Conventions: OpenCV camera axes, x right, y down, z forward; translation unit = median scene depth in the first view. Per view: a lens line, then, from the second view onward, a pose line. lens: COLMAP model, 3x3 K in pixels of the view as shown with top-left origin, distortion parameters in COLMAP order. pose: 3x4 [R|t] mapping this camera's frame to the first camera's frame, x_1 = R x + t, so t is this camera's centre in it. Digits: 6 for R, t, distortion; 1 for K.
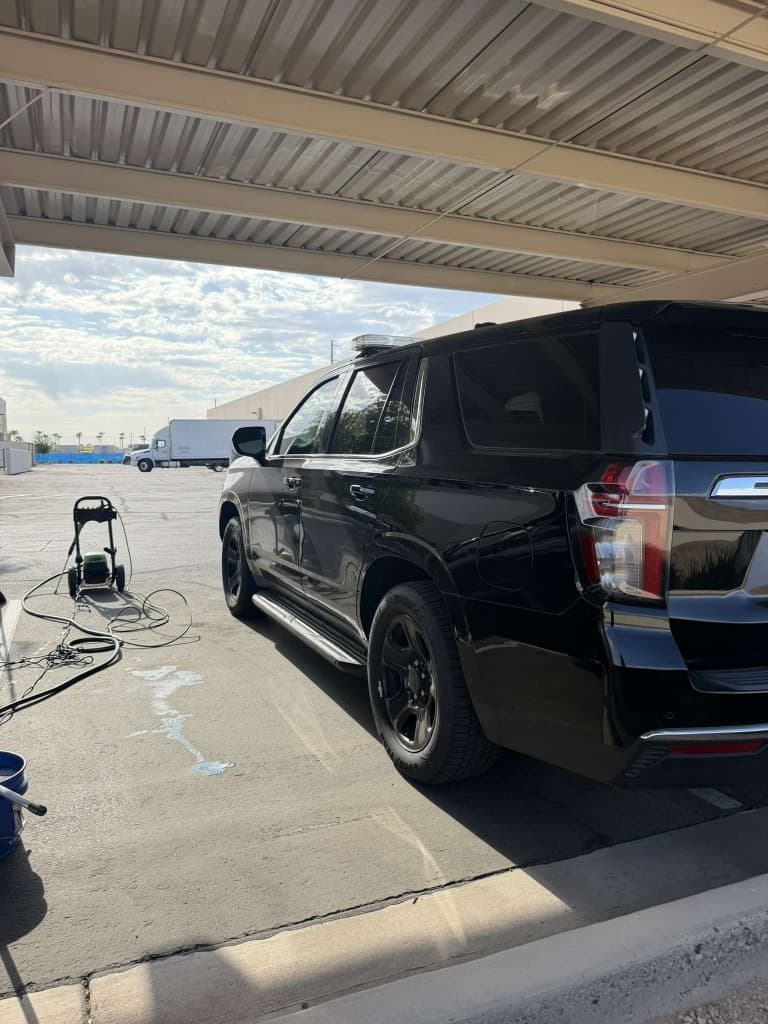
lens RADIAL K [[733.4, 0, 386.4], [0, 733.4, 513.5], [0, 0, 1]] dist [-0.035616, 0.001476]
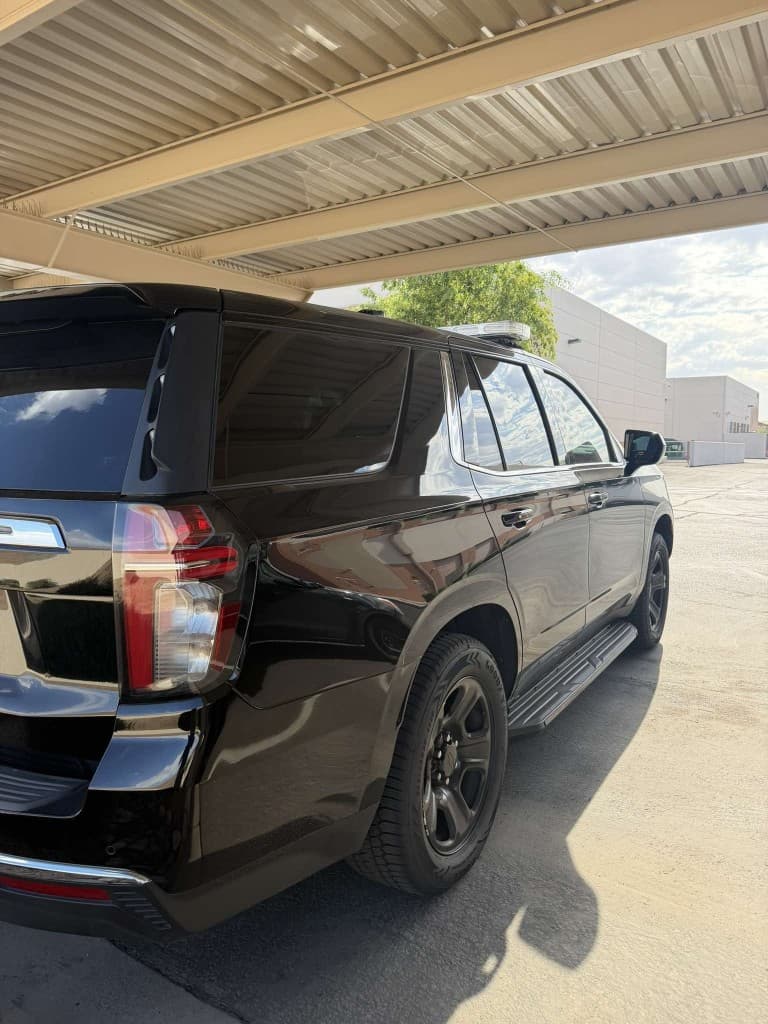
lens RADIAL K [[733.4, 0, 385.8], [0, 733.4, 510.5], [0, 0, 1]] dist [-0.035616, 0.001476]
pose [[0.557662, 0.058856, -0.827979, 0.737629], [-0.051688, 0.998010, 0.036130, -0.049456], [0.828458, 0.022648, 0.559594, 0.459657]]
